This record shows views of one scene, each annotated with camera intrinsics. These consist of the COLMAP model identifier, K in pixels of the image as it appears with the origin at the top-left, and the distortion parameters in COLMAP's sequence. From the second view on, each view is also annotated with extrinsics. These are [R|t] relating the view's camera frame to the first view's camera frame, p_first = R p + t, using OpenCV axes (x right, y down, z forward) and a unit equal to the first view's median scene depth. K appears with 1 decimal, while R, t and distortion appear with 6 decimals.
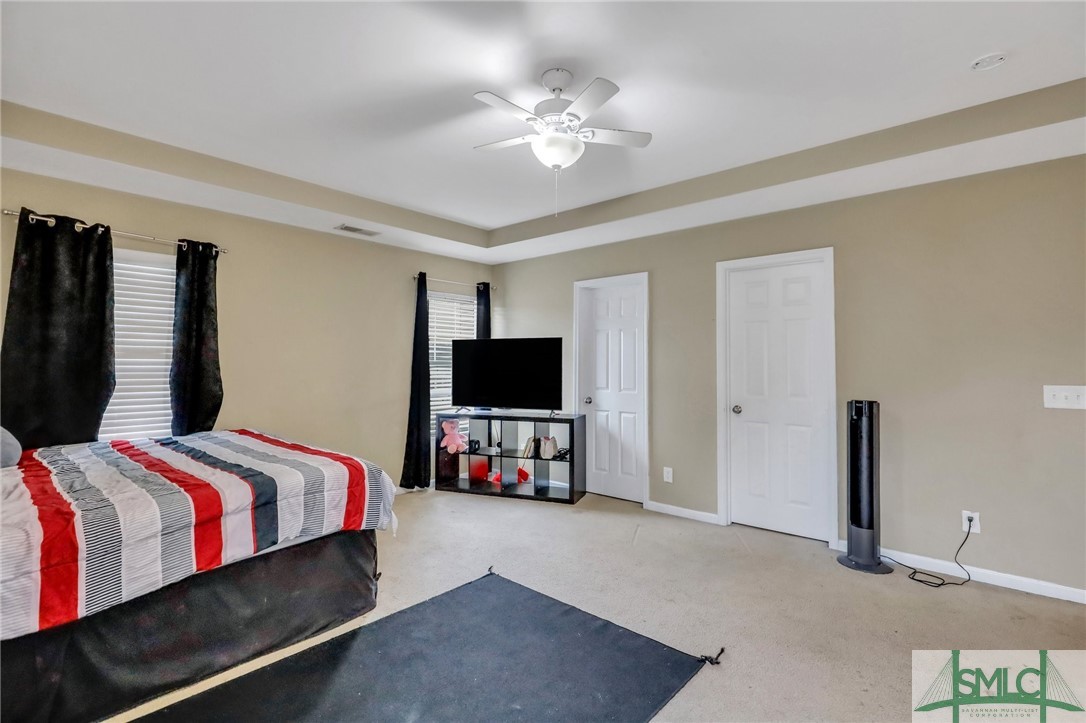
lens RADIAL K [[502.4, 0, 545.5], [0, 502.4, 353.5], [0, 0, 1]] dist [0.002000, -0.001418]
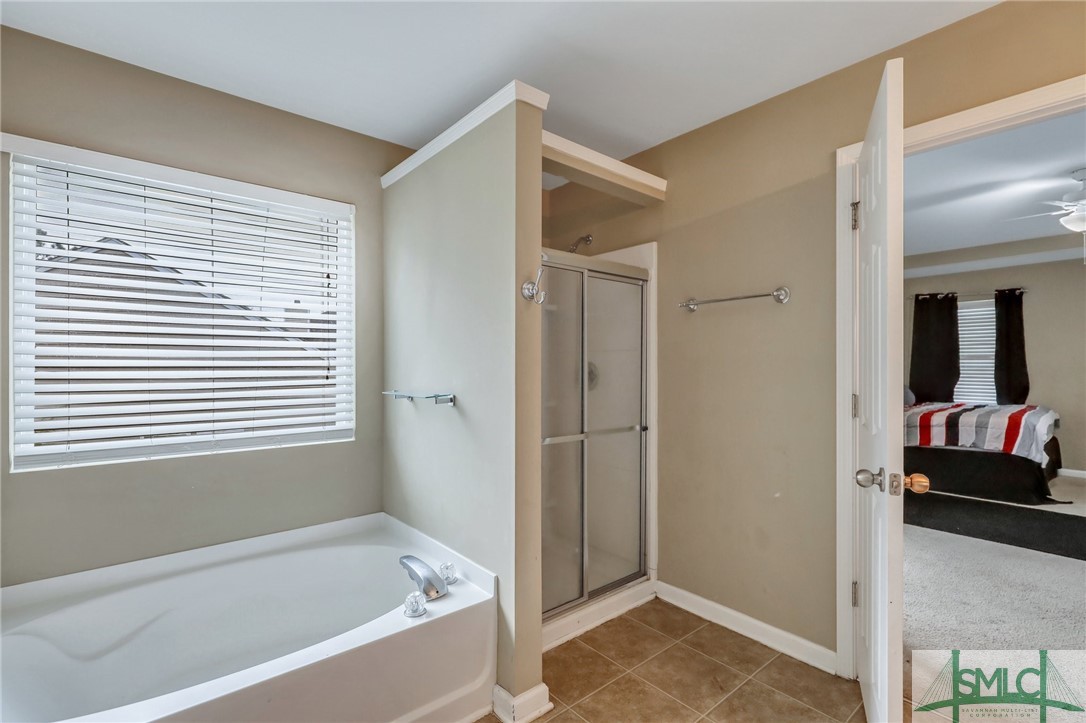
lens RADIAL K [[502.4, 0, 545.3], [0, 502.4, 365.0], [0, 0, 1]] dist [0.002000, -0.001418]
pose [[-0.134387, -0.008473, -0.990893, 1.266791], [0.019280, 0.999752, -0.011164, 0.017821], [0.990741, -0.020604, -0.134191, -0.309758]]
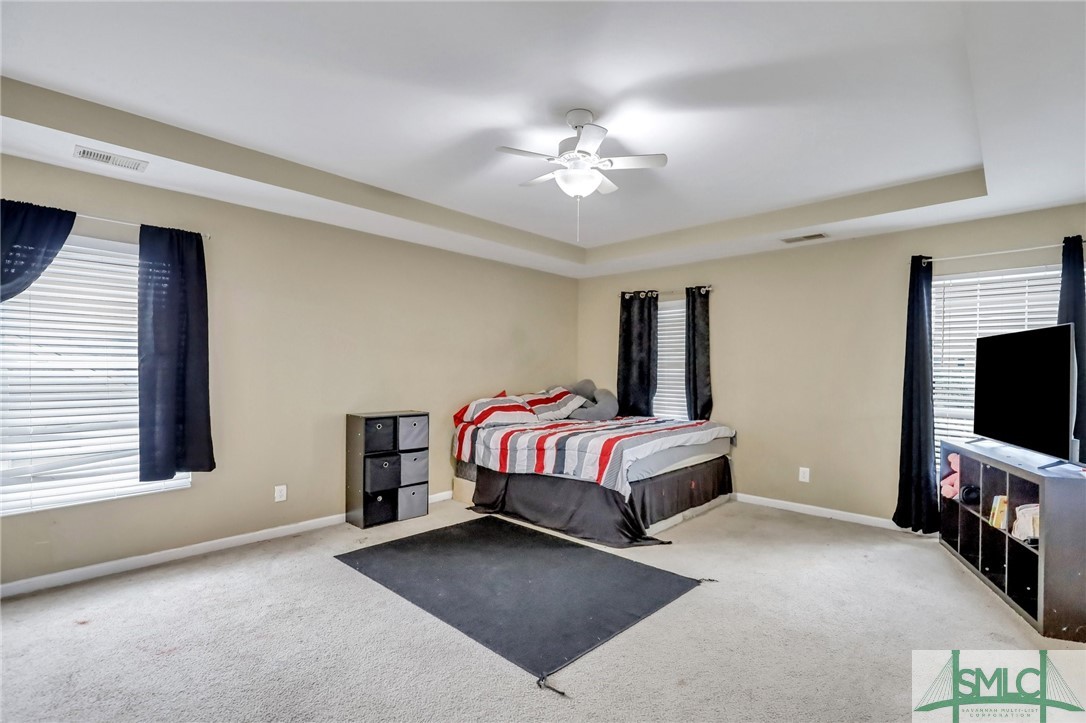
lens RADIAL K [[502.4, 0, 555.8], [0, 502.4, 385.5], [0, 0, 1]] dist [0.002000, -0.001418]
pose [[-0.018251, 0.022081, -0.999590, 0.833141], [0.012009, 0.999689, 0.021864, 0.024440], [0.999761, -0.011605, -0.018511, 0.700804]]
